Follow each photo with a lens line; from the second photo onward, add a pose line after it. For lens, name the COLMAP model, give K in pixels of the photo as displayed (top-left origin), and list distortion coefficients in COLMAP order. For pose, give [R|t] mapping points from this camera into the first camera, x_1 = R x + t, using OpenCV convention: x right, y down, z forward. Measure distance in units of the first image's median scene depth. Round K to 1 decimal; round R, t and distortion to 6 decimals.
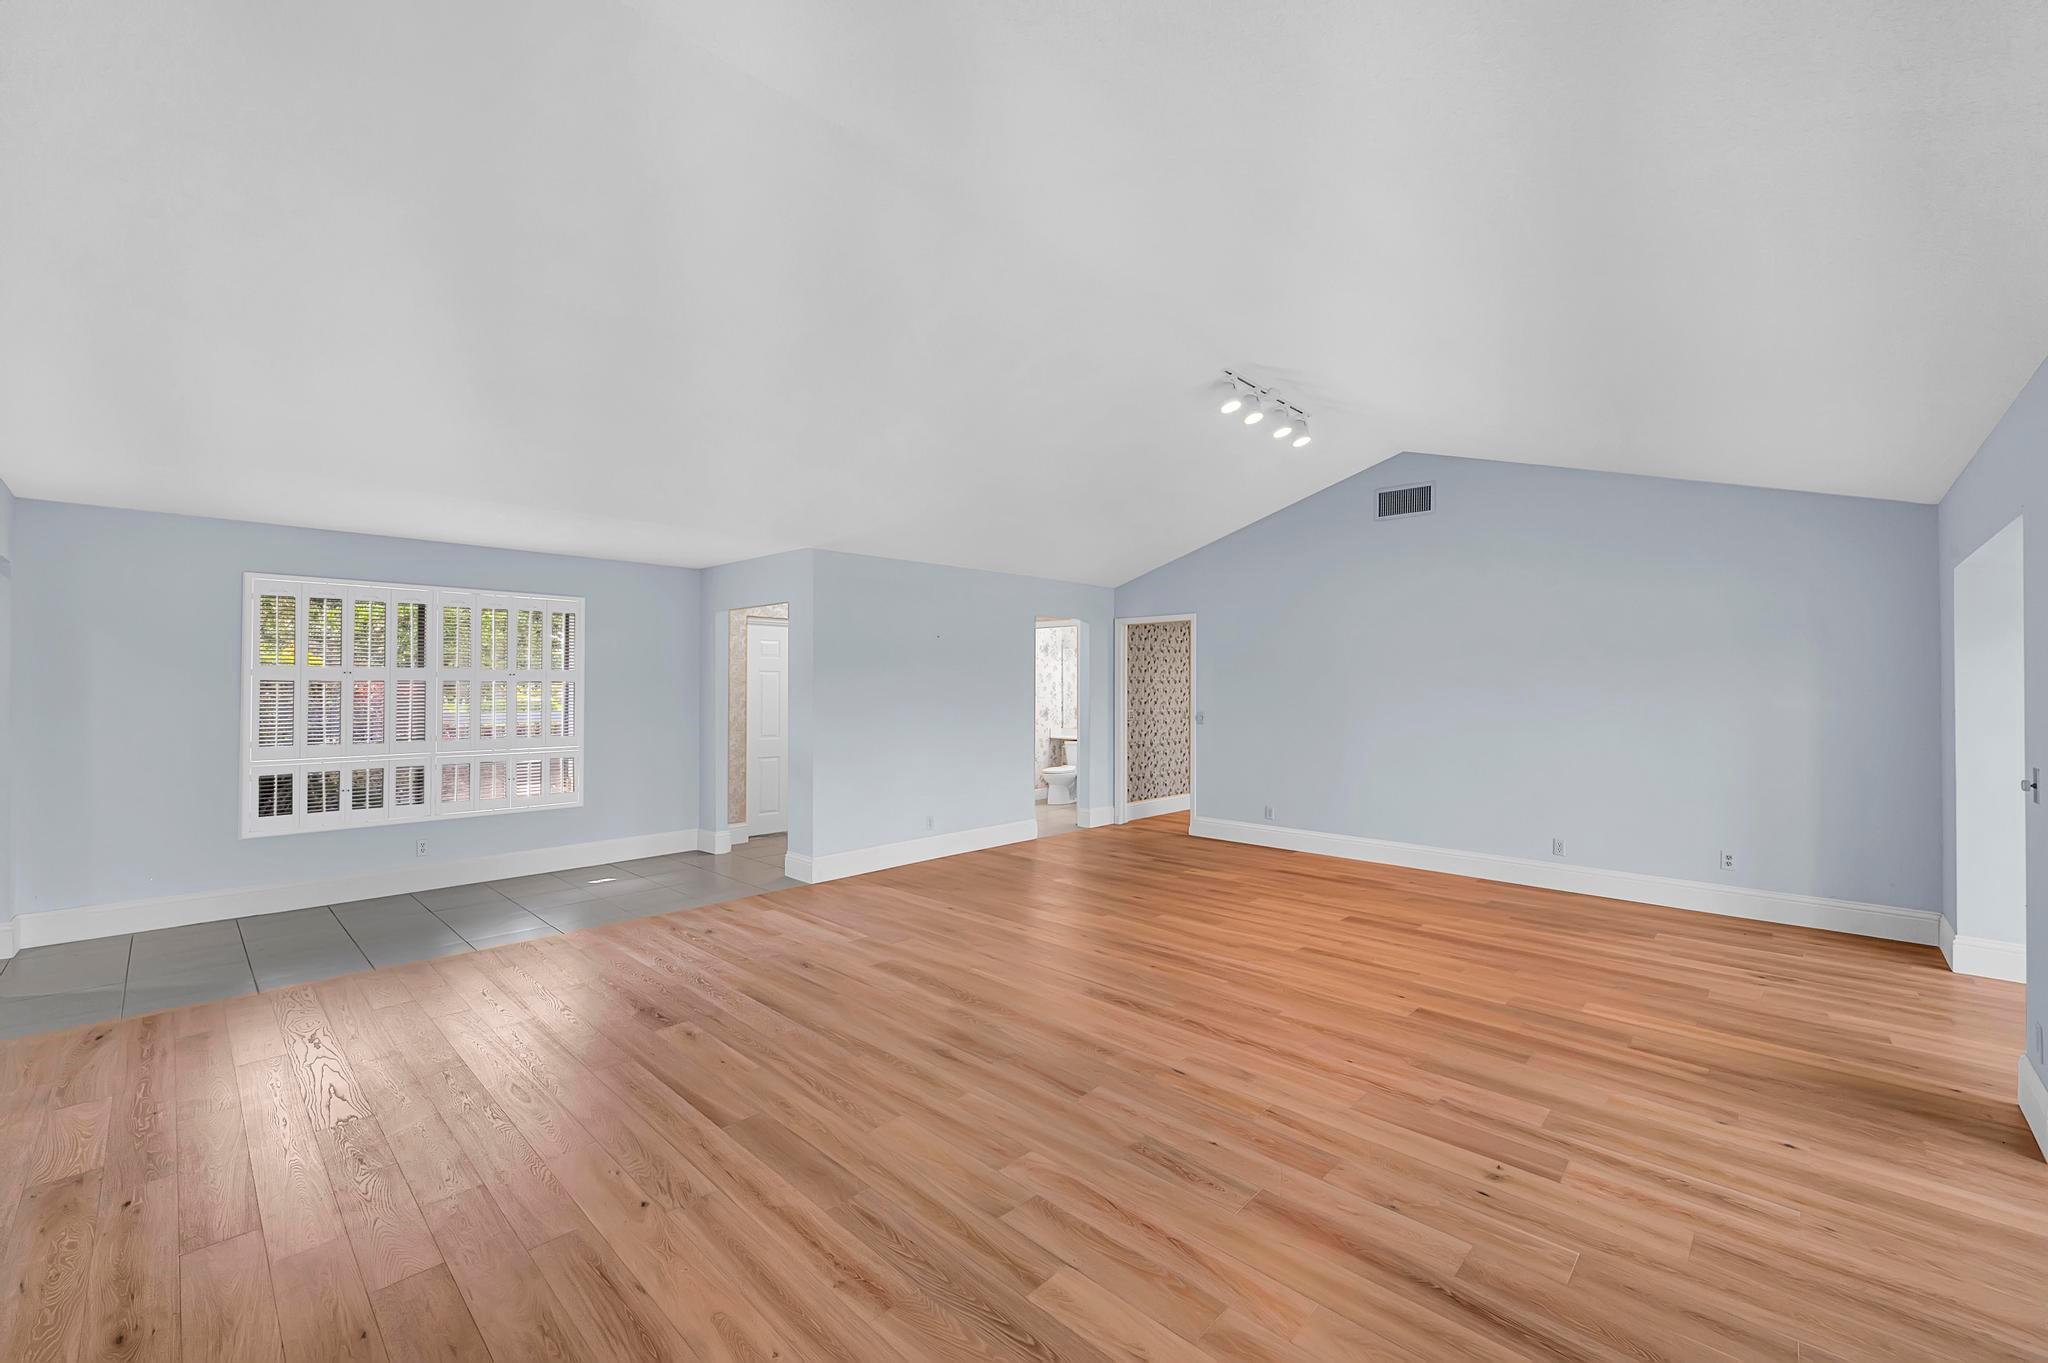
lens RADIAL K [[823.8, 0, 1027.7], [0, 823.8, 681.7], [0, 0, 1]] dist [-0.001438, -0.000831]
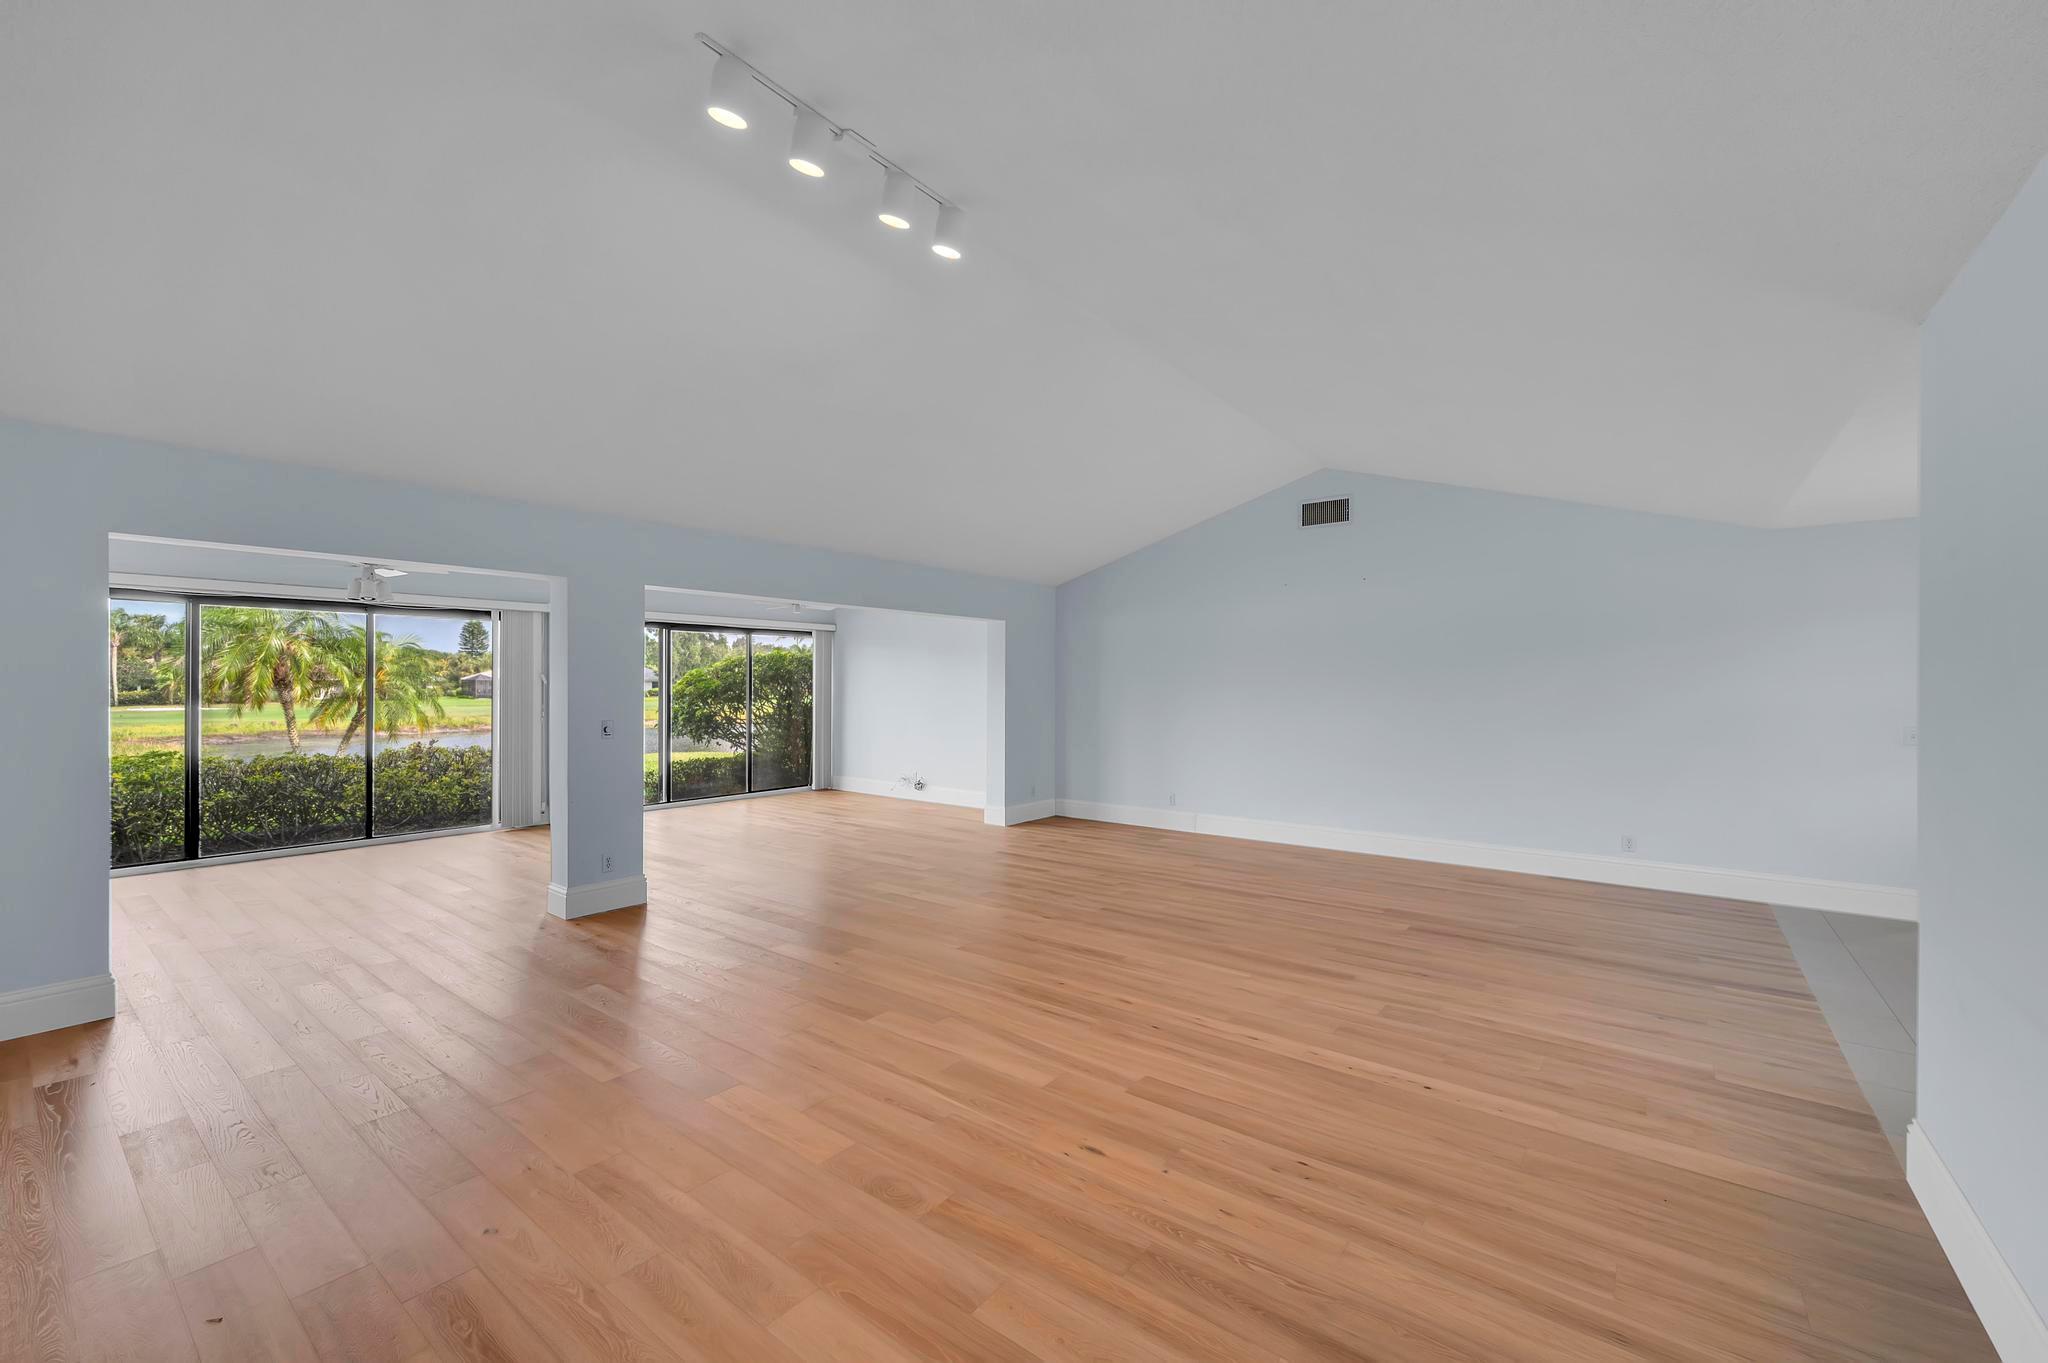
lens RADIAL K [[821.6, 0, 1039.0], [0, 821.6, 688.0], [0, 0, 1]] dist [-0.004527, 0.000305]
pose [[-0.993297, -0.002065, -0.115568, 0.301282], [-0.002103, 0.999998, 0.000208, 0.013774], [0.115567, 0.000450, -0.993300, 2.016544]]
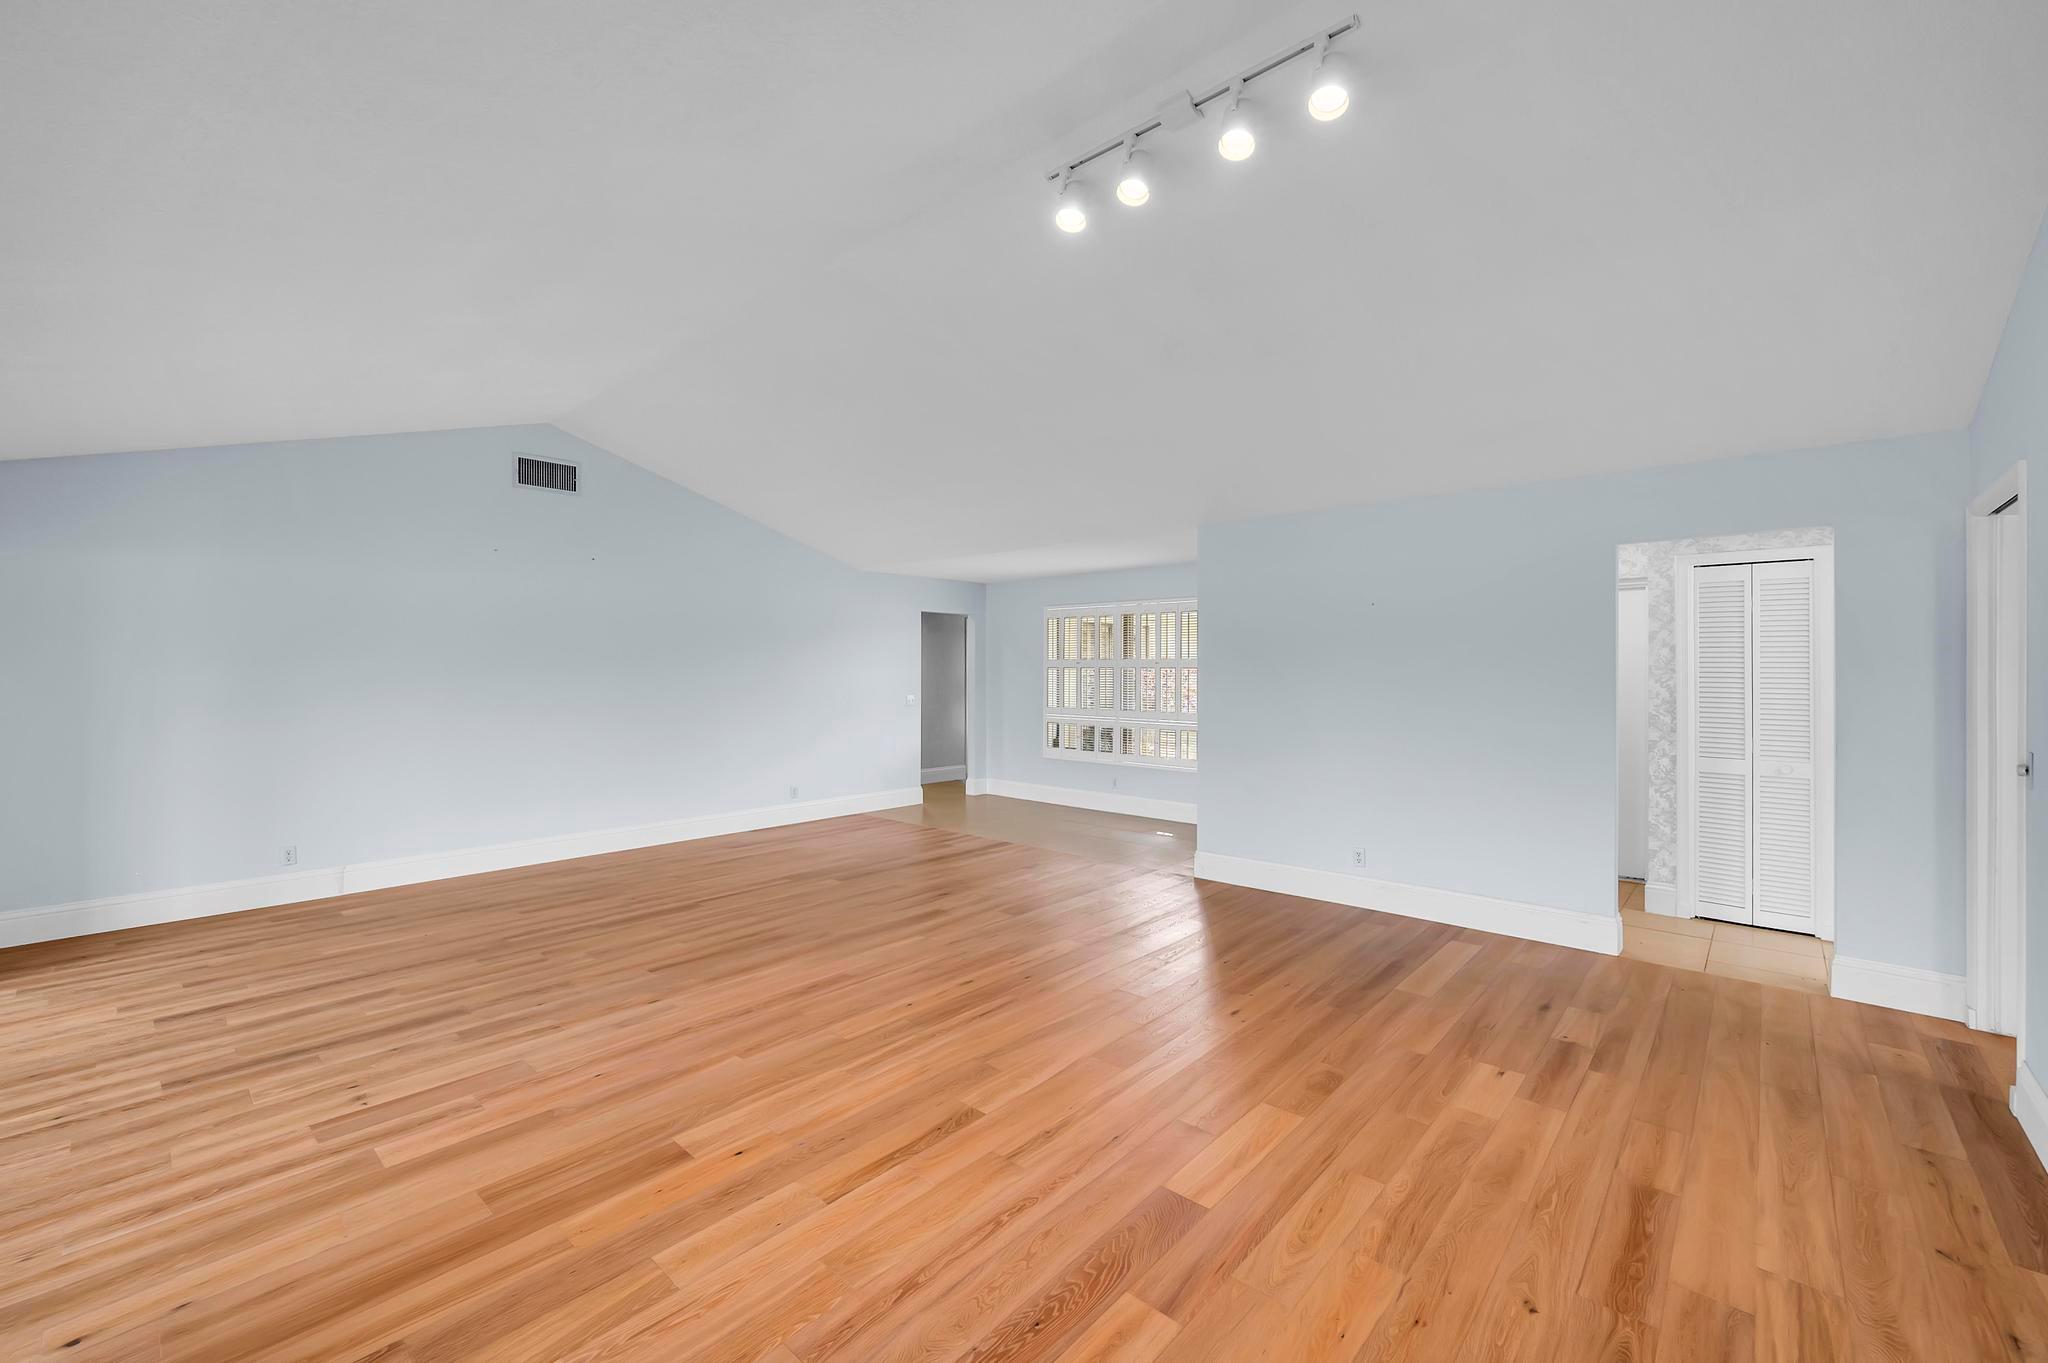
lens RADIAL K [[821.6, 0, 1010.5], [0, 821.6, 676.1], [0, 0, 1]] dist [-0.004527, 0.000305]
pose [[0.021182, 0.006183, -0.999757, 1.048375], [0.003767, 0.999973, 0.006264, 0.003903], [0.999769, -0.003899, 0.021158, 1.145004]]
